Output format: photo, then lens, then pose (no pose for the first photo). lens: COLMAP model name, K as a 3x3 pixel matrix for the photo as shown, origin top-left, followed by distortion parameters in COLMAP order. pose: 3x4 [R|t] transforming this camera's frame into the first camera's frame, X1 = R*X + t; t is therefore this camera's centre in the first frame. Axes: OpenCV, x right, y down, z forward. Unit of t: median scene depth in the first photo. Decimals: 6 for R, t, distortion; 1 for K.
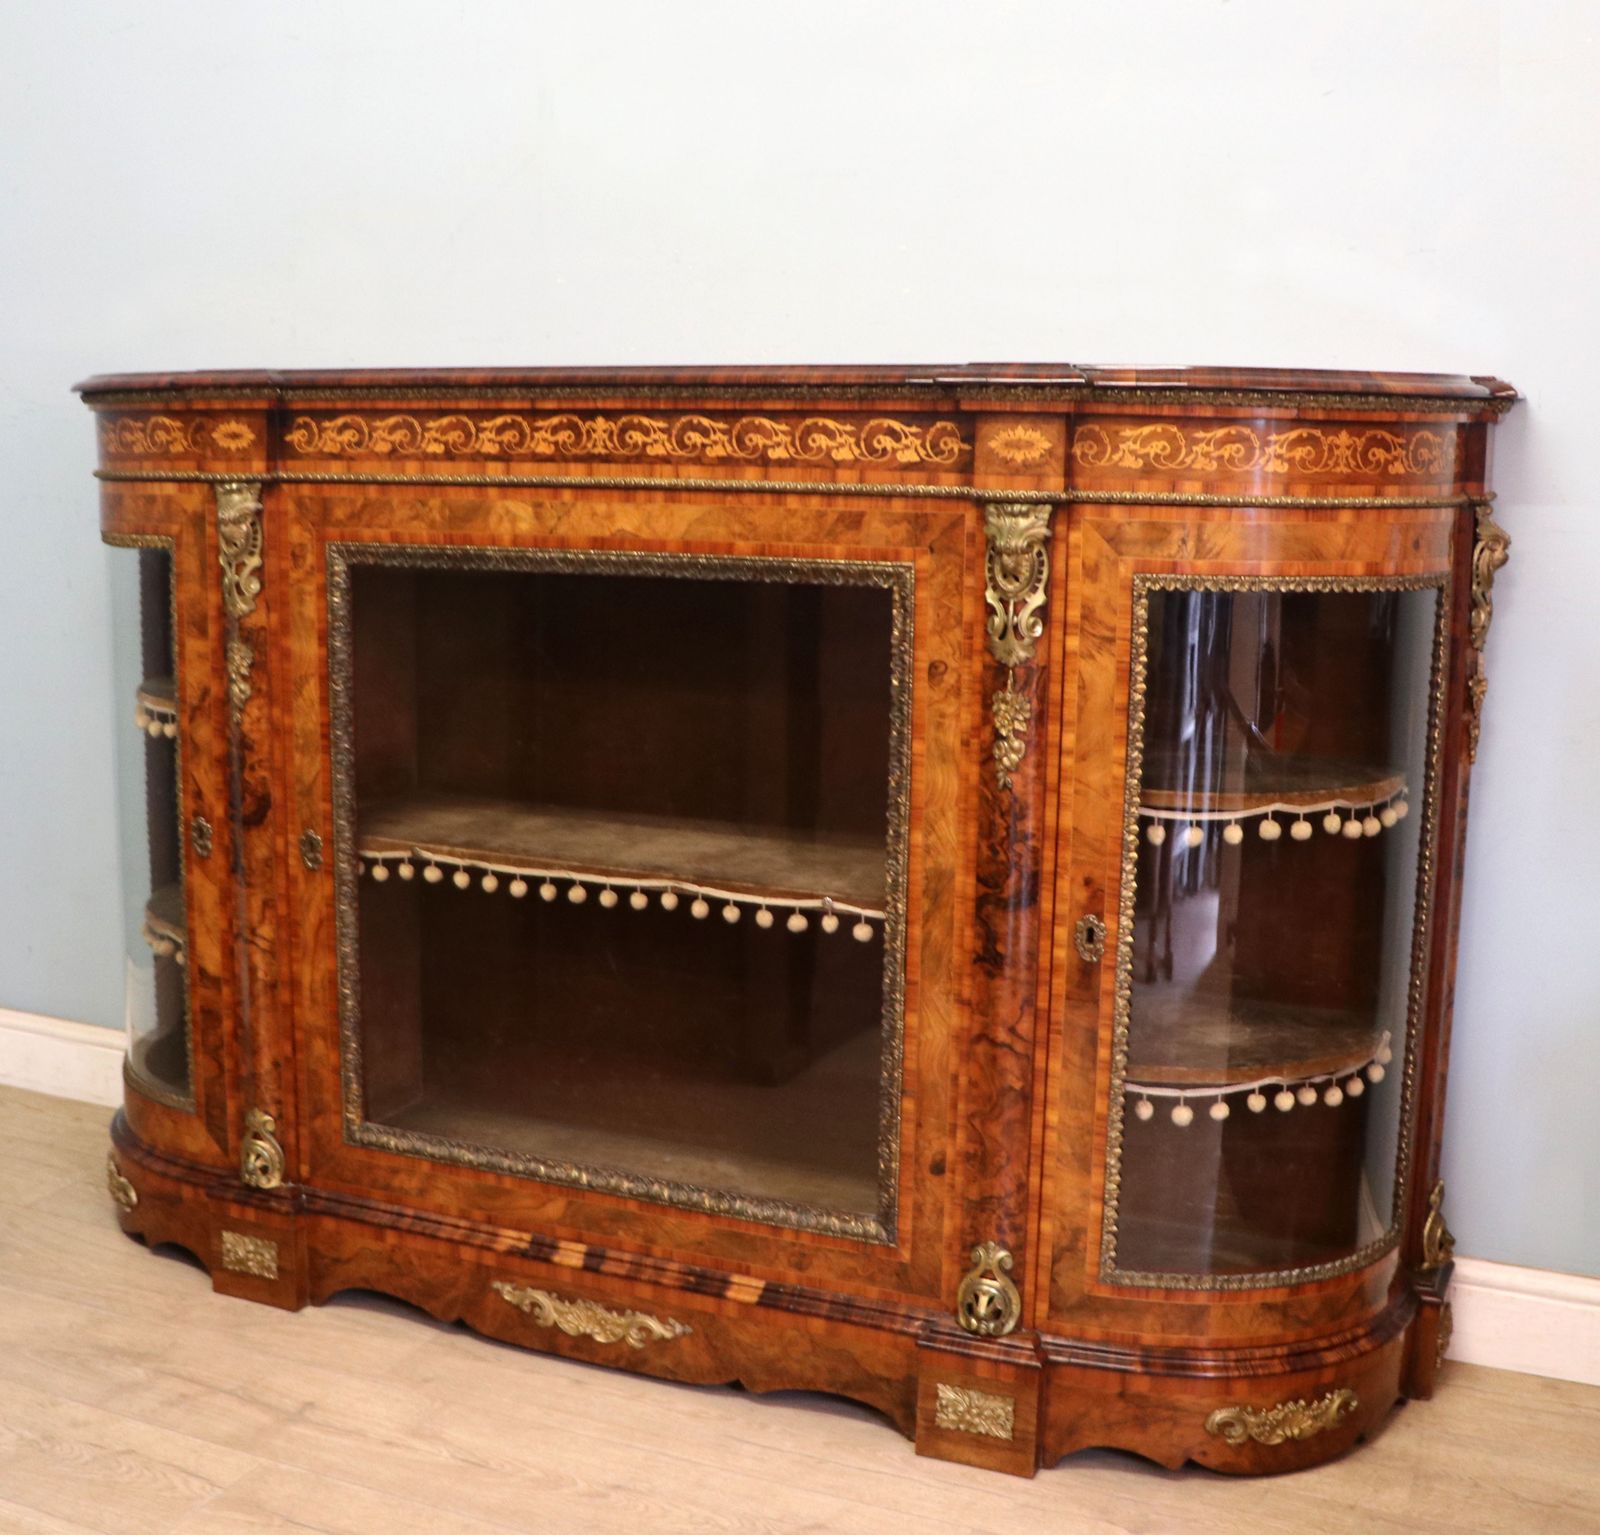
lens RADIAL K [[2081.2, 0, 676.4], [0, 2081.2, 782.2], [0, 0, 1]] dist [-0.158449, 0.000000]
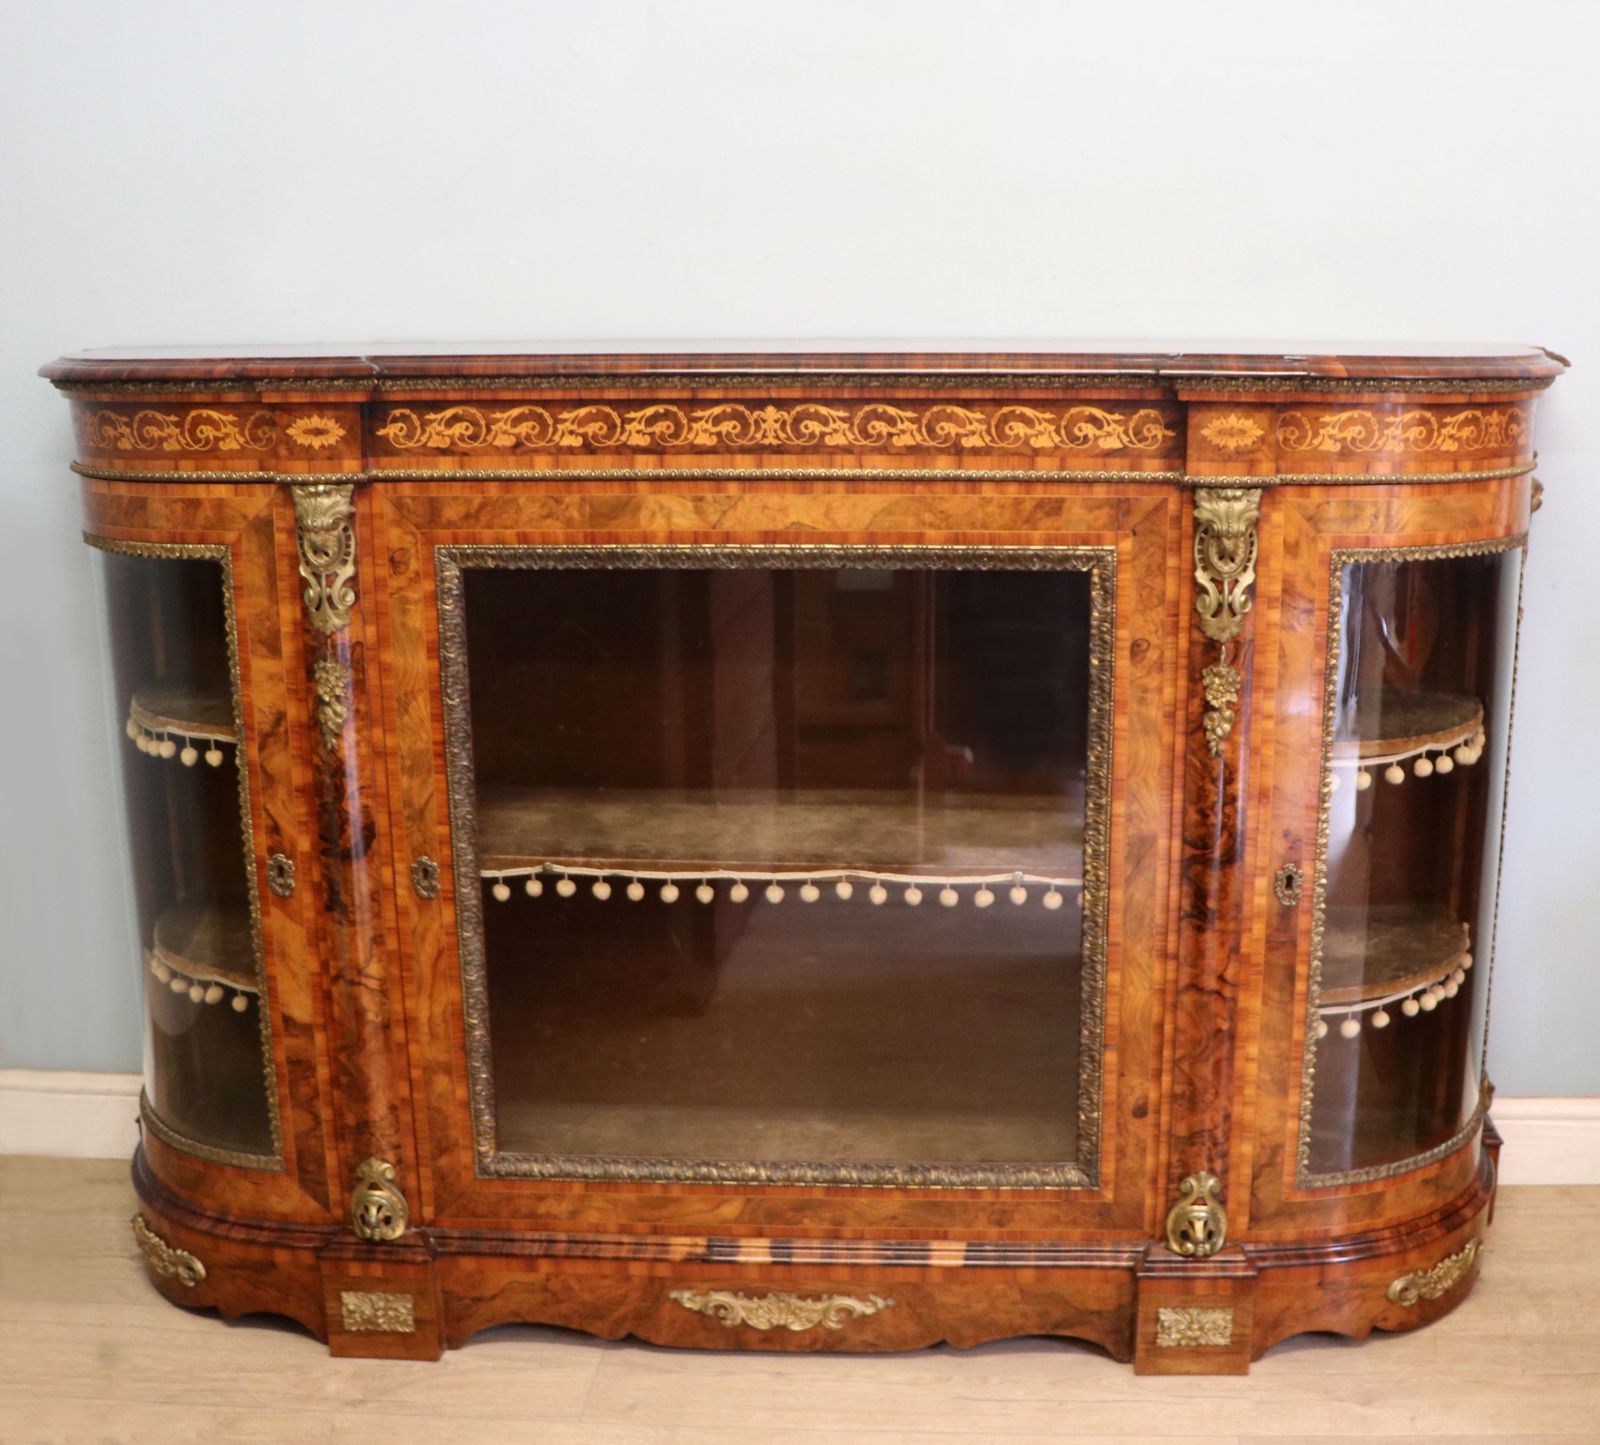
lens RADIAL K [[1922.8, 0, 944.8], [0, 1922.8, 725.0], [0, 0, 1]] dist [-0.154337, 0.000000]
pose [[0.909219, -0.099759, 0.404190, -0.331864], [0.075867, 0.994312, 0.074748, -0.088596], [-0.409348, -0.037298, 0.911616, 0.152497]]
